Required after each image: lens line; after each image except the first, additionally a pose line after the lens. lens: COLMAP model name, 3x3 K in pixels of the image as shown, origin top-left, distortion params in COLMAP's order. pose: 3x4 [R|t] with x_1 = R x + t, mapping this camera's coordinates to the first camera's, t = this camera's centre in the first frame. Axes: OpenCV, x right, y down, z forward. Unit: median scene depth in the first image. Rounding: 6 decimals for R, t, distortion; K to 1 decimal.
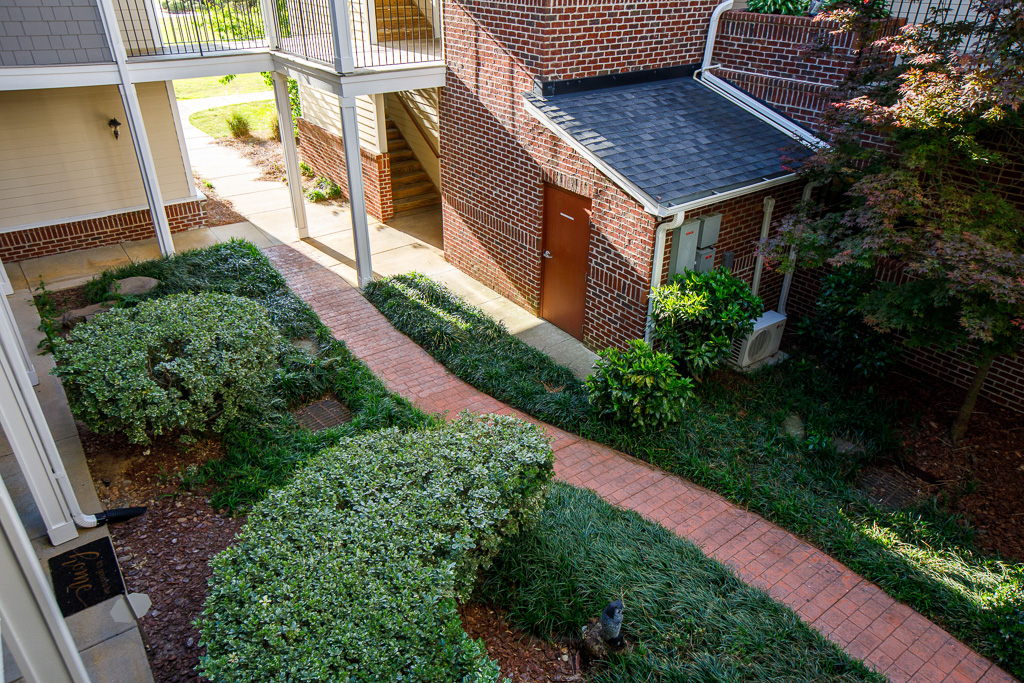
lens RADIAL K [[711.4, 0, 507.3], [0, 711.4, 340.9], [0, 0, 1]] dist [0.002186, 0.001315]
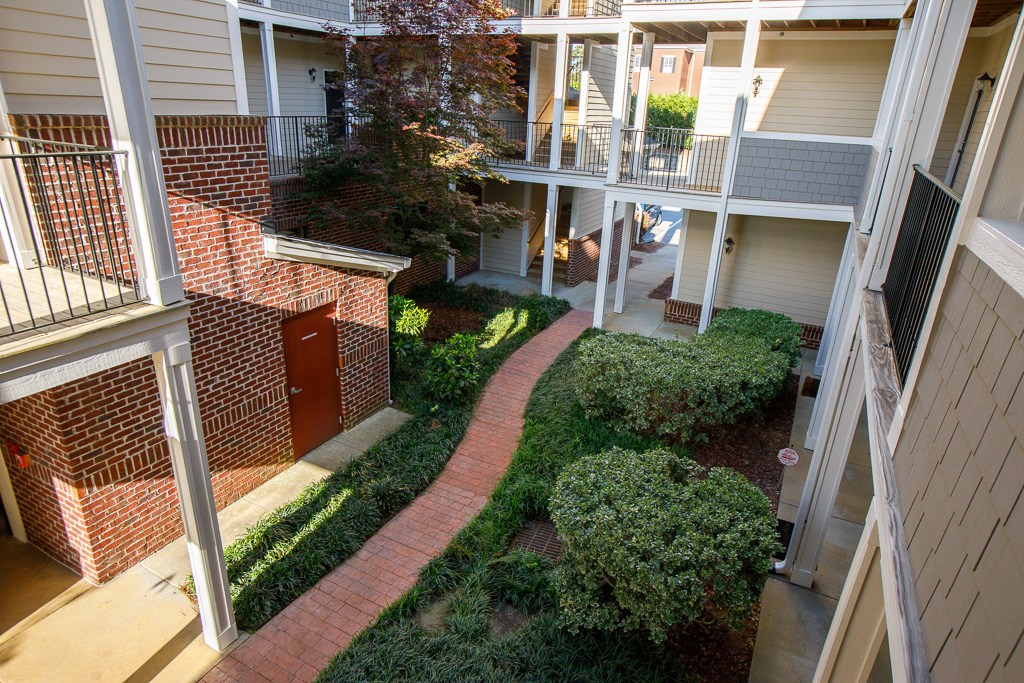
lens RADIAL K [[603.3, 0, 516.0], [0, 603.3, 342.9], [0, 0, 1]] dist [0.005121, 0.000544]
pose [[-0.459745, -0.352002, 0.815309, -0.737256], [0.395996, 0.740498, 0.543001, -0.505541], [-0.794872, 0.572501, -0.201049, 0.919940]]
